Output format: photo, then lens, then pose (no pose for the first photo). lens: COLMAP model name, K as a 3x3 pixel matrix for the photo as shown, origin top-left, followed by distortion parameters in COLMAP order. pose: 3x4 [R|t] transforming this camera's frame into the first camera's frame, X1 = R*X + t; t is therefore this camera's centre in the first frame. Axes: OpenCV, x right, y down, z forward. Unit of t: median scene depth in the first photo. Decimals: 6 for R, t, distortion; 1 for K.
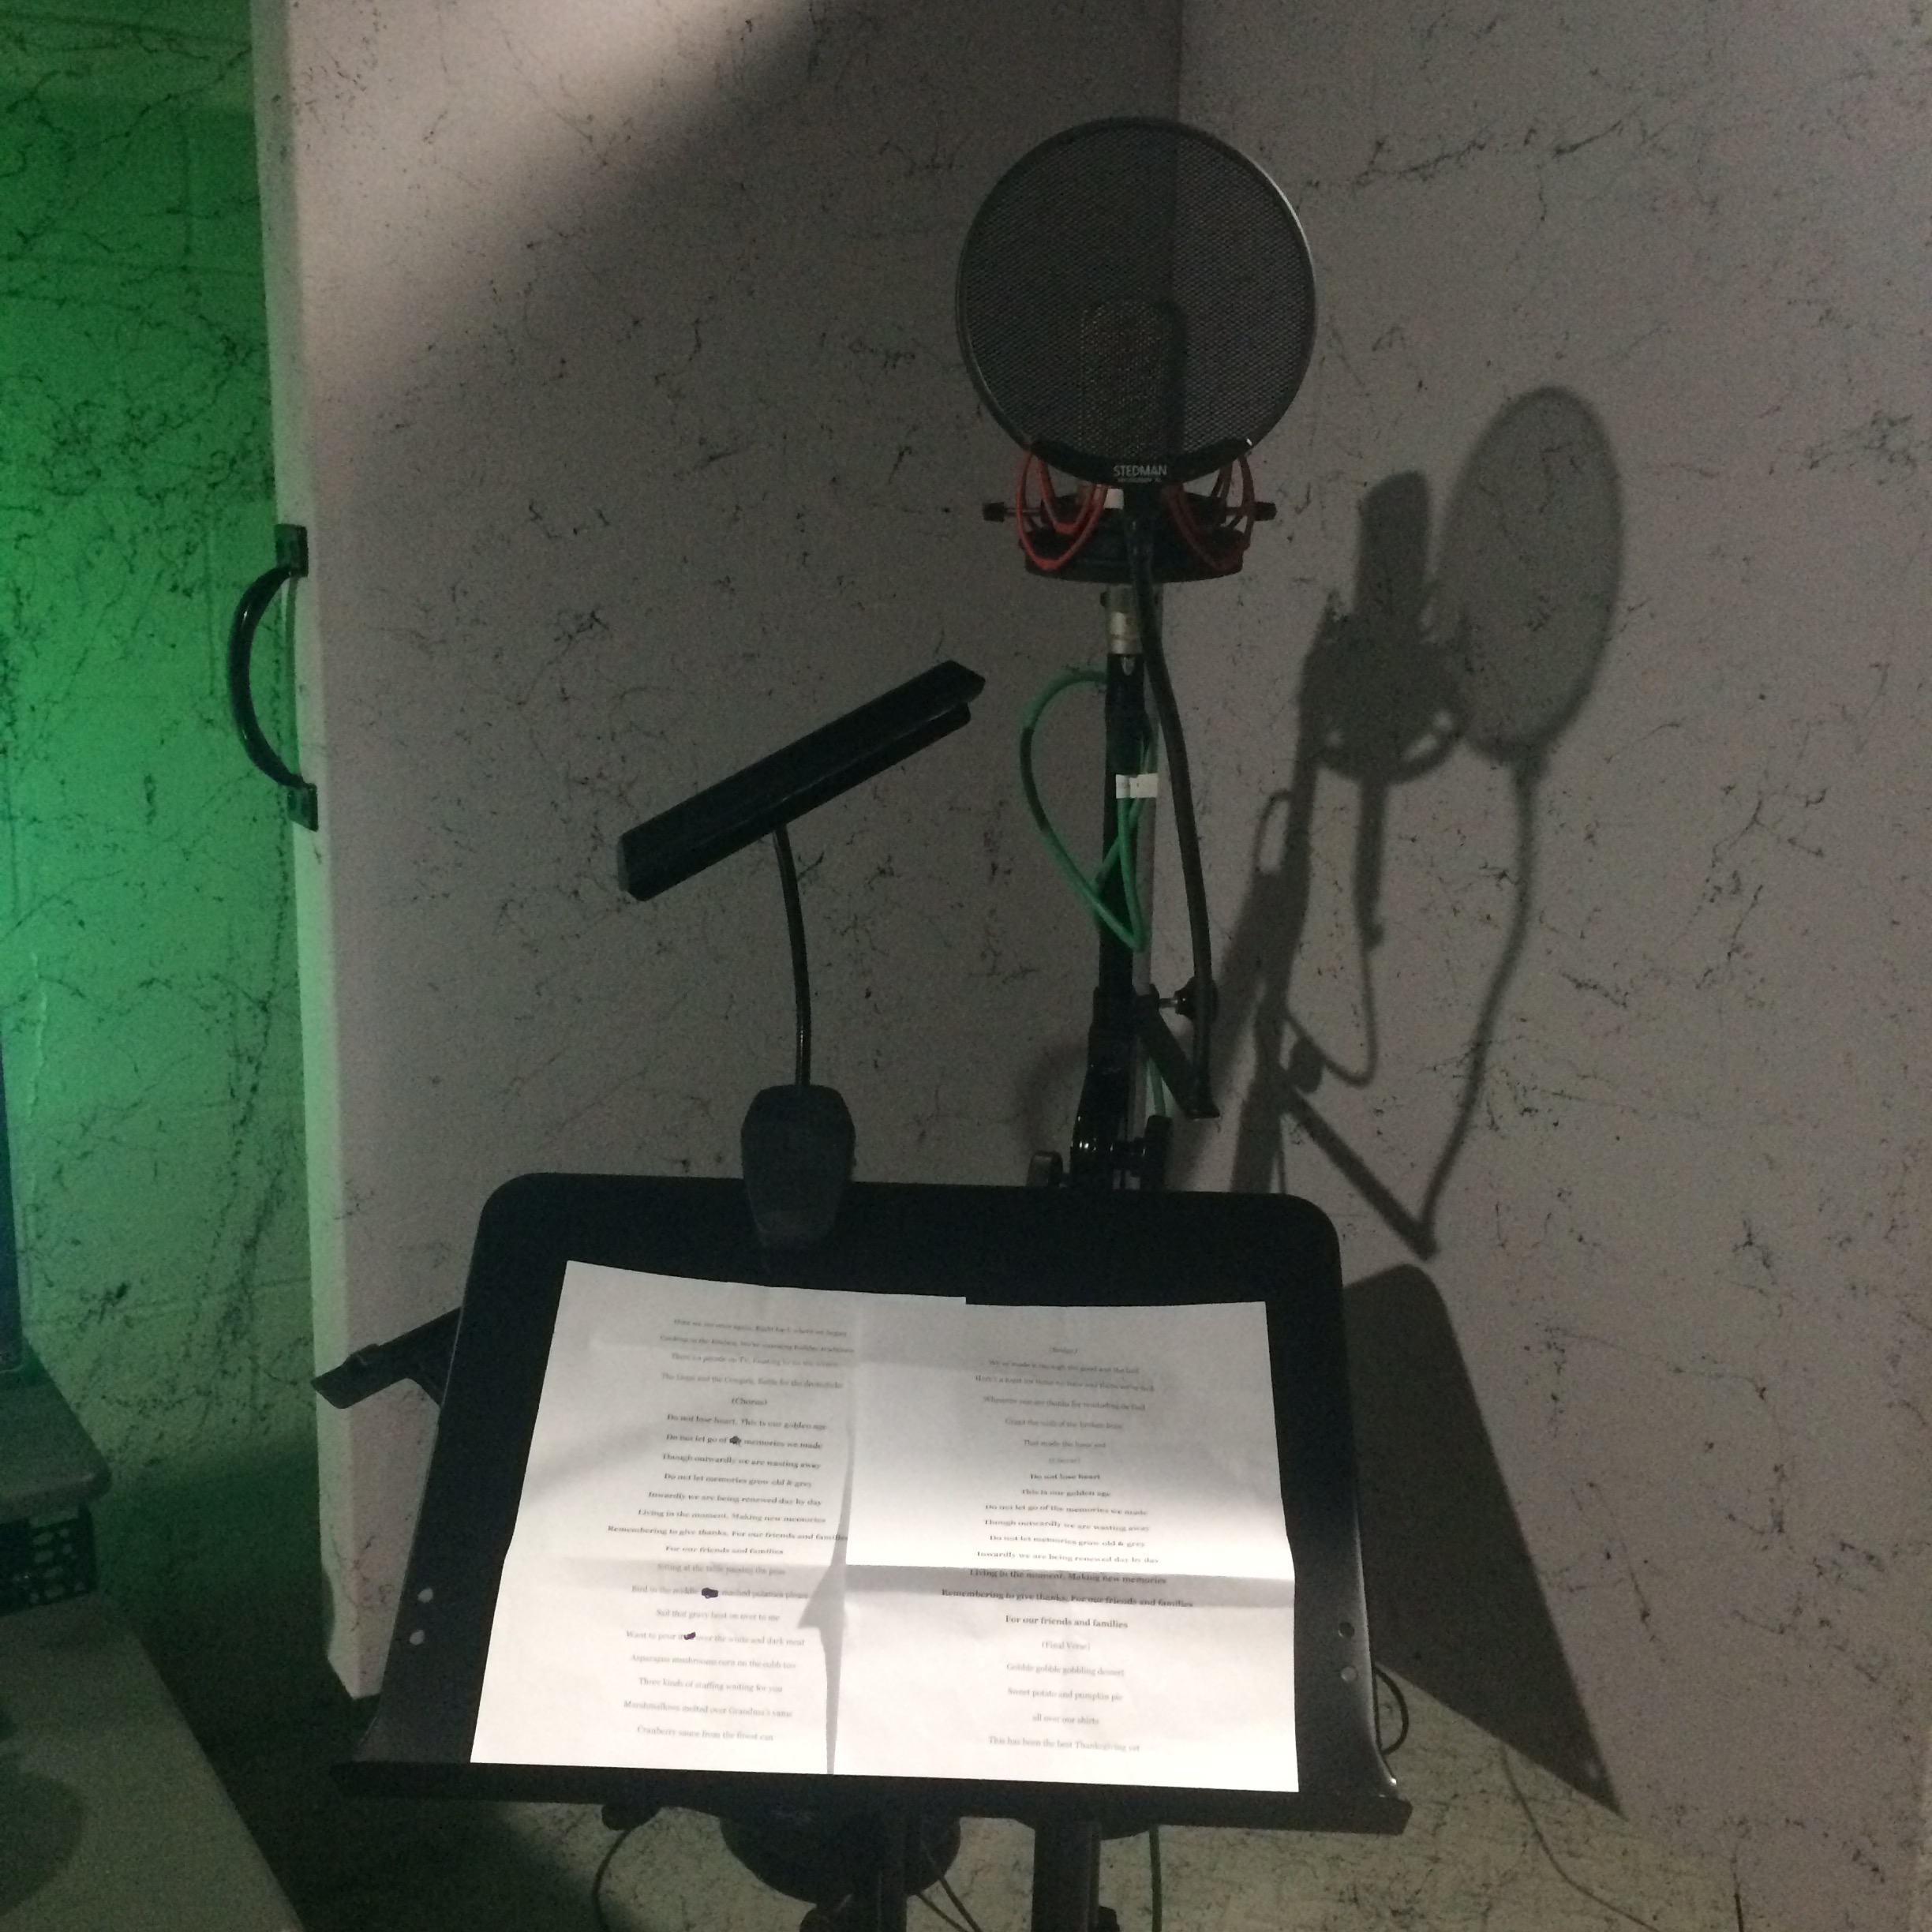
lens RADIAL K [[2196.4, 0, 966.0], [0, 2196.4, 966.0], [0, 0, 1]] dist [0.068533, -0.069704]
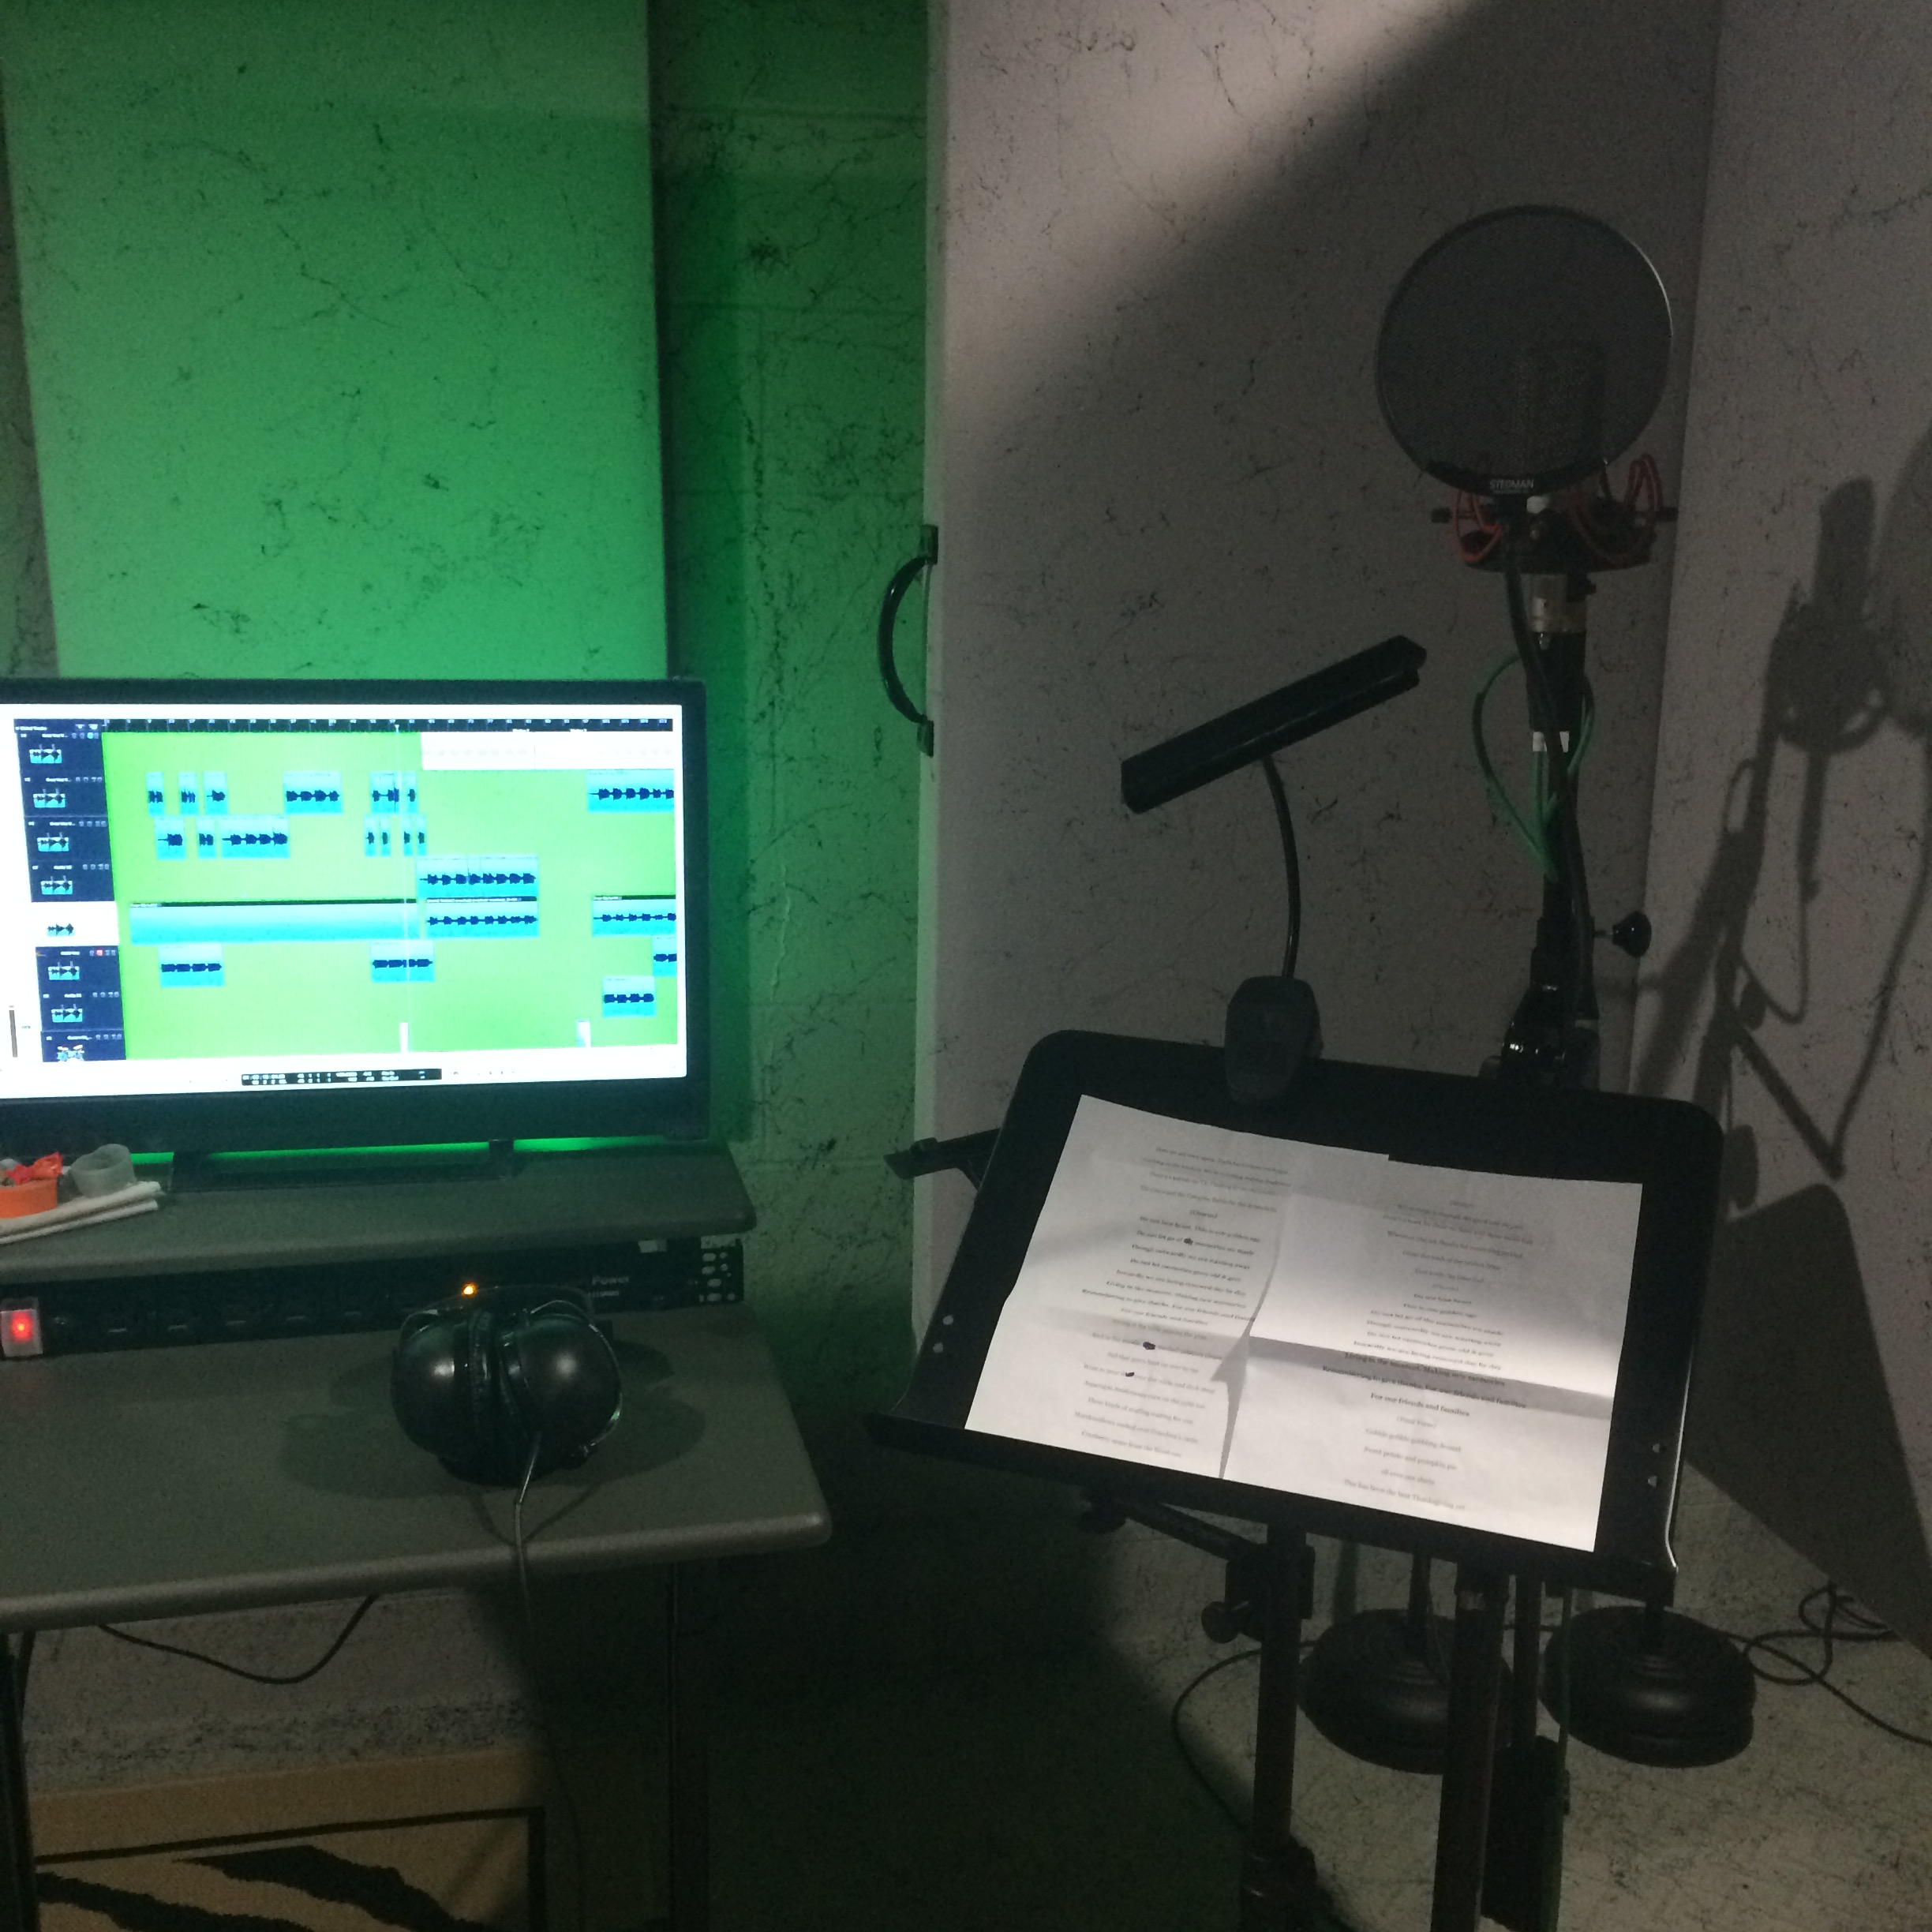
lens RADIAL K [[2189.9, 0, 961.9], [0, 2189.9, 957.0], [0, 0, 1]] dist [0.045408, 0.029652]
pose [[0.936412, 0.072031, -0.343429, 0.181458], [-0.072104, 0.997318, 0.012576, 0.040568], [0.343414, 0.012986, 0.939094, -0.223272]]
